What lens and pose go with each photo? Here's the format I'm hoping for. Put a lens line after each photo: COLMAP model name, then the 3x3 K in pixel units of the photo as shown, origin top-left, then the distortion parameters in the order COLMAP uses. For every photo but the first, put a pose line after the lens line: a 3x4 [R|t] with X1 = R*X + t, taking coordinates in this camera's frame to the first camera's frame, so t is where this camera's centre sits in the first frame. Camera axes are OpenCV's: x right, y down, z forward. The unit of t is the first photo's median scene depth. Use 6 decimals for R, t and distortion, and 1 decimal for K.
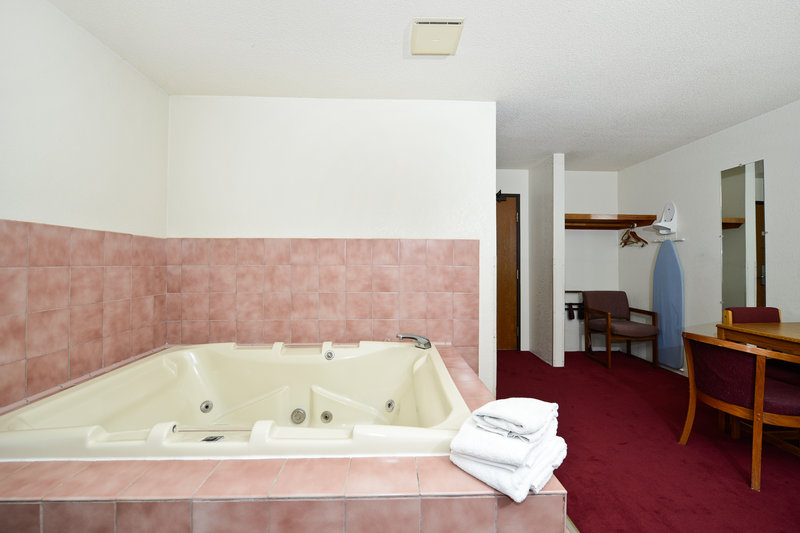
lens RADIAL K [[322.2, 0, 400.0], [0, 322.2, 266.5], [0, 0, 1]] dist [0.000649, 0.000046]
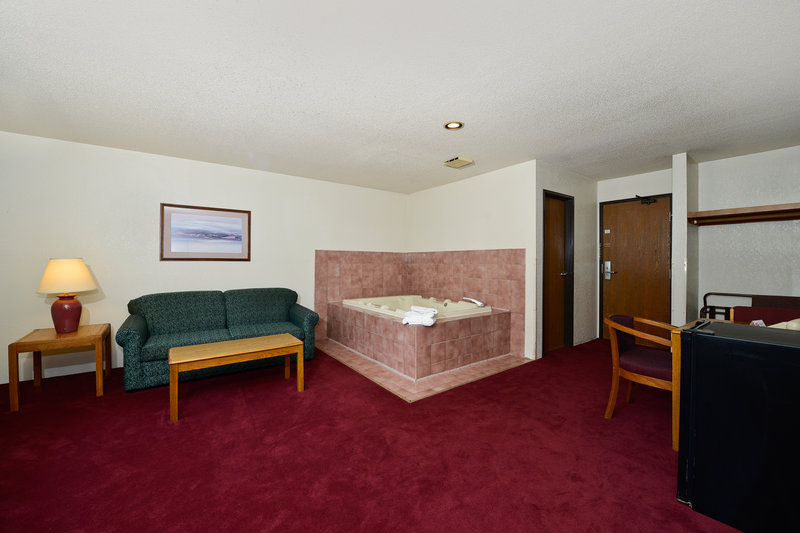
lens RADIAL K [[322.2, 0, 400.0], [0, 322.2, 266.5], [0, 0, 1]] dist [0.000649, 0.000046]
pose [[0.572937, 0.012139, -0.819509, 1.241827], [-0.011810, 0.999909, 0.006554, 0.003244], [0.819514, 0.005924, 0.573028, -0.459888]]
